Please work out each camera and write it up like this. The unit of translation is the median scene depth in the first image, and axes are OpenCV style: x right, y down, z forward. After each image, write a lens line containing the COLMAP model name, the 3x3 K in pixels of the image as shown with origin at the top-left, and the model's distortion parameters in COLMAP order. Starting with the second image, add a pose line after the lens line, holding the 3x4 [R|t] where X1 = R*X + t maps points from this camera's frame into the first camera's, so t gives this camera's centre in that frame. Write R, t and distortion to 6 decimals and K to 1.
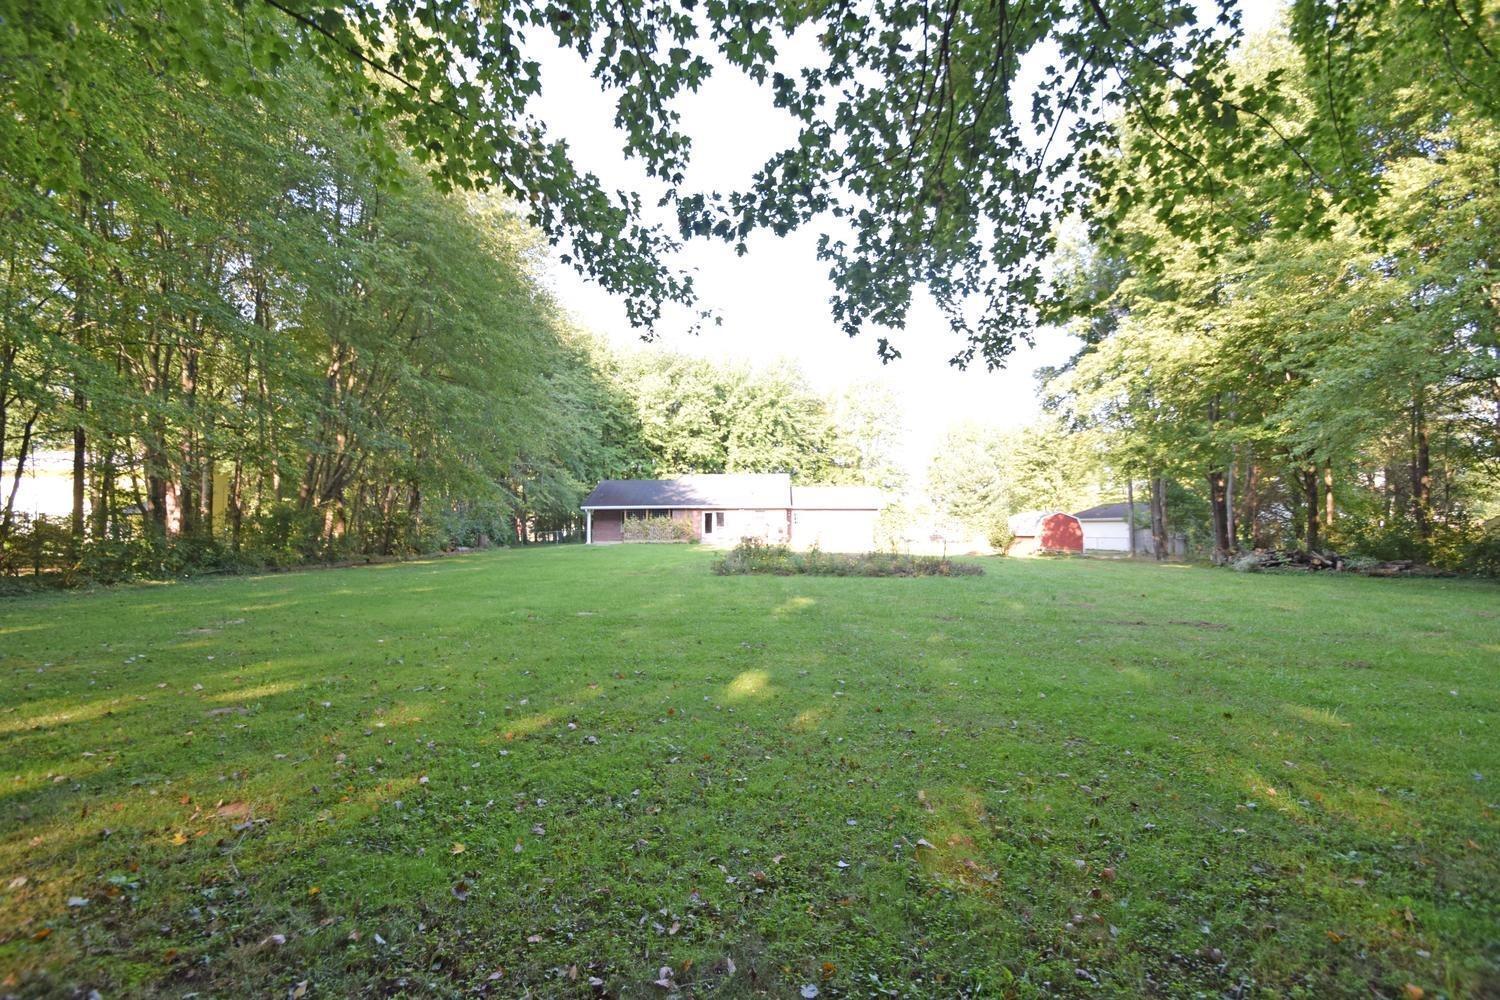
lens RADIAL K [[673.5, 0, 744.7], [0, 673.5, 506.1], [0, 0, 1]] dist [0.001240, -0.008763]
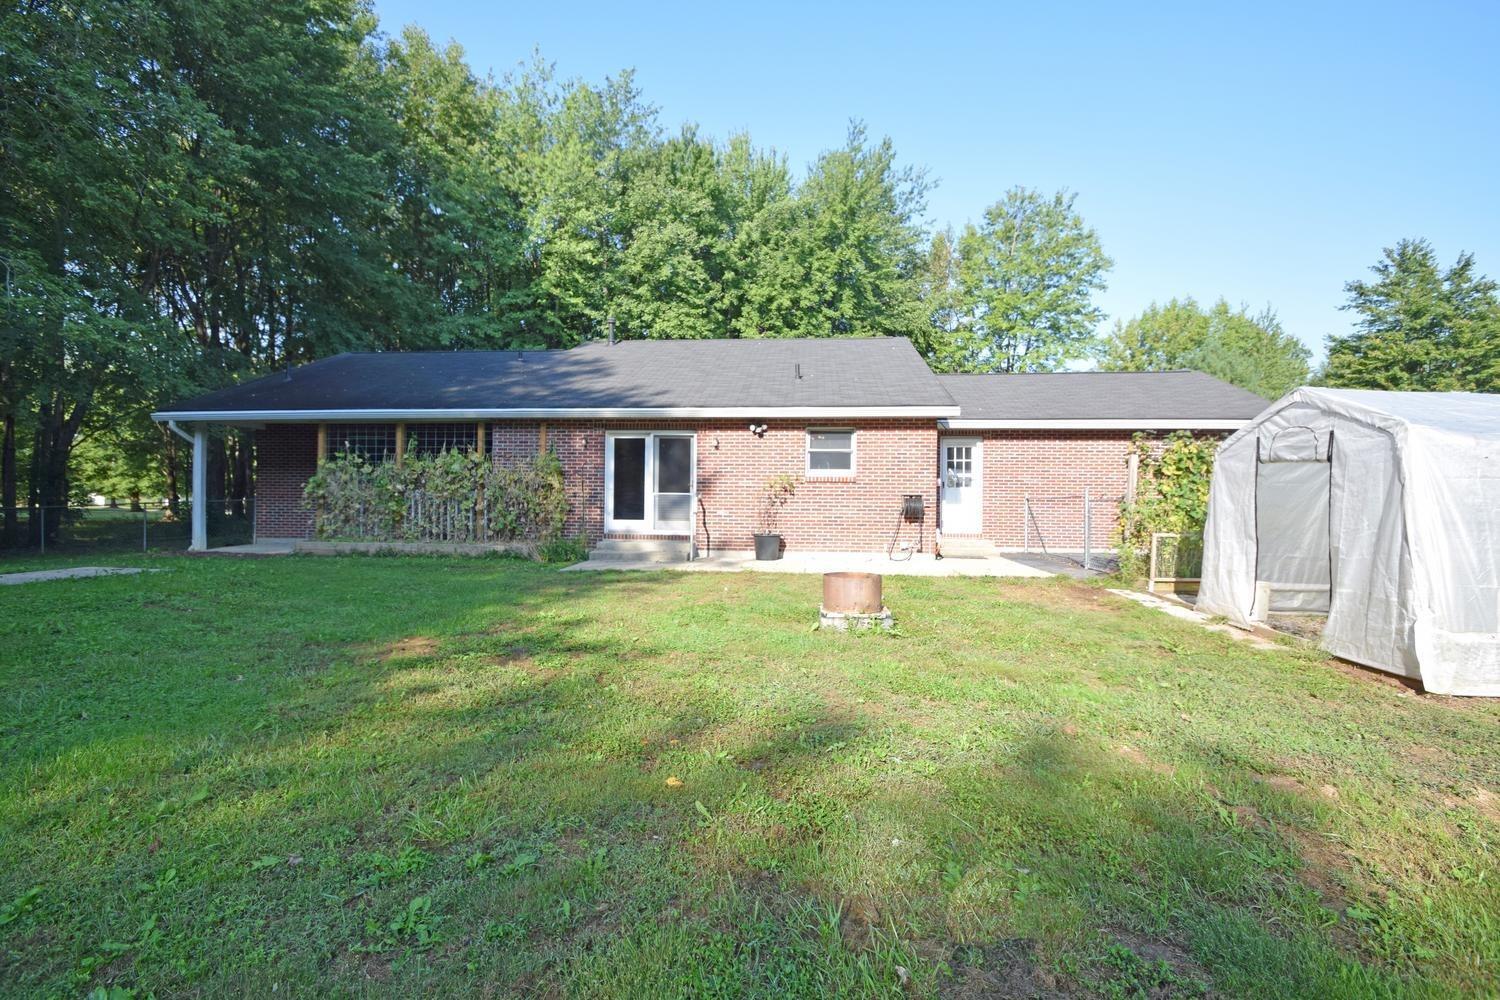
lens RADIAL K [[673.5, 0, 744.7], [0, 673.5, 506.1], [0, 0, 1]] dist [0.001240, -0.008763]
pose [[0.998989, 0.010274, -0.043767, 0.001208], [-0.008563, 0.999198, 0.039116, 0.018306], [0.044134, -0.038702, 0.998276, 0.531311]]
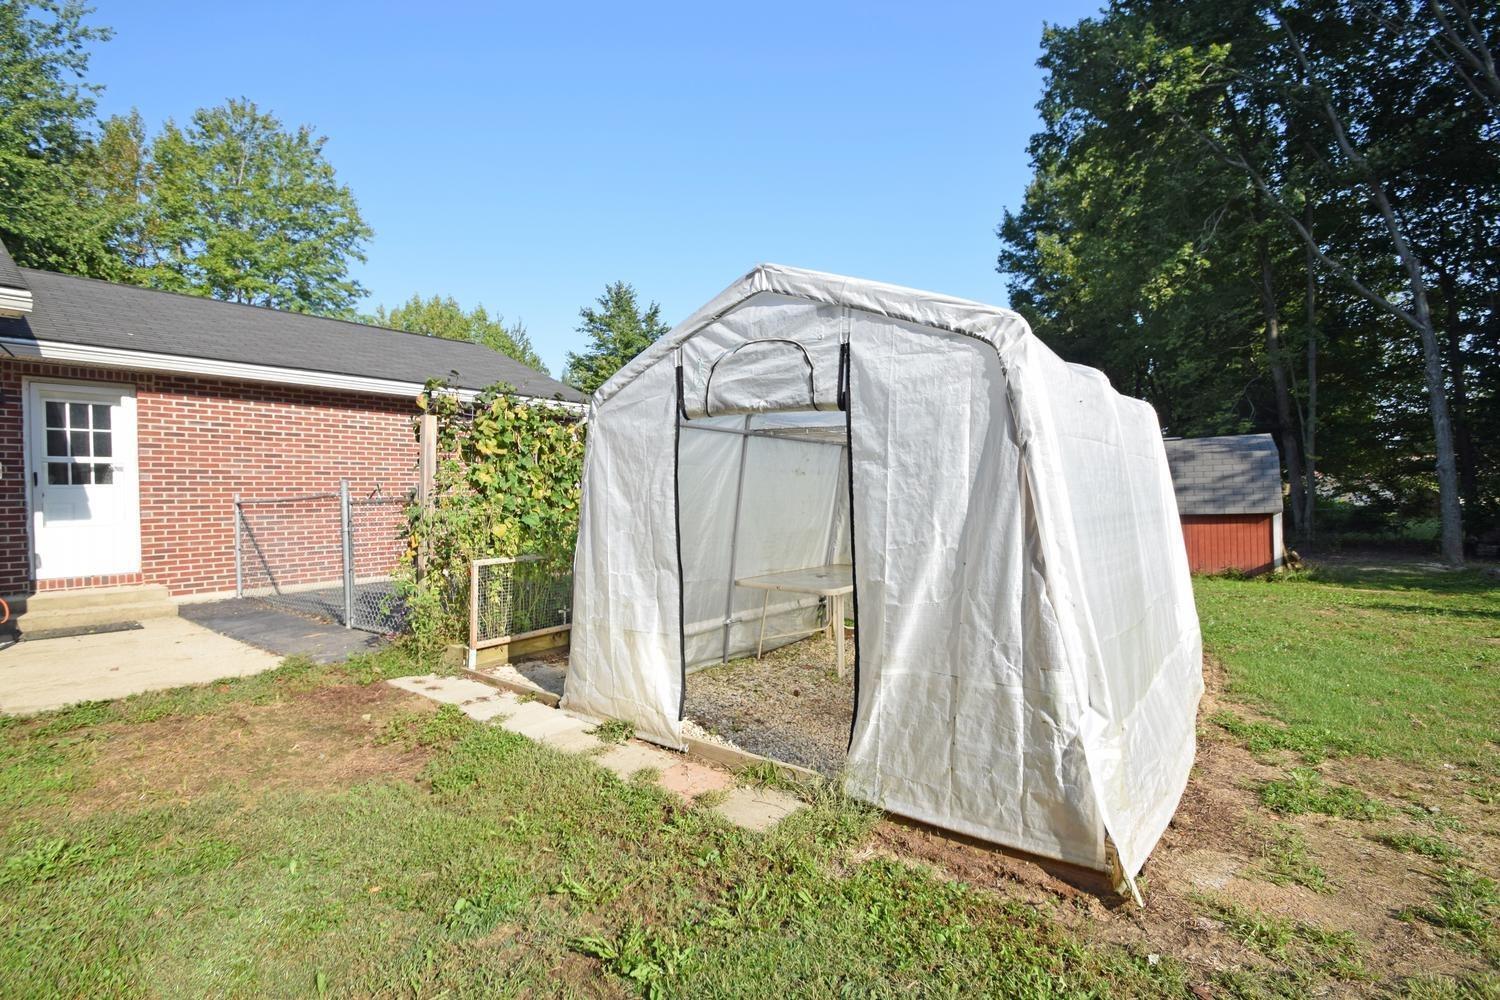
lens RADIAL K [[673.5, 0, 744.7], [0, 673.5, 506.1], [0, 0, 1]] dist [0.001240, -0.008763]
pose [[0.579814, -0.018659, 0.814535, 0.026385], [-0.003895, 0.999663, 0.025672, 0.019981], [-0.814740, -0.018058, 0.579546, 0.584634]]
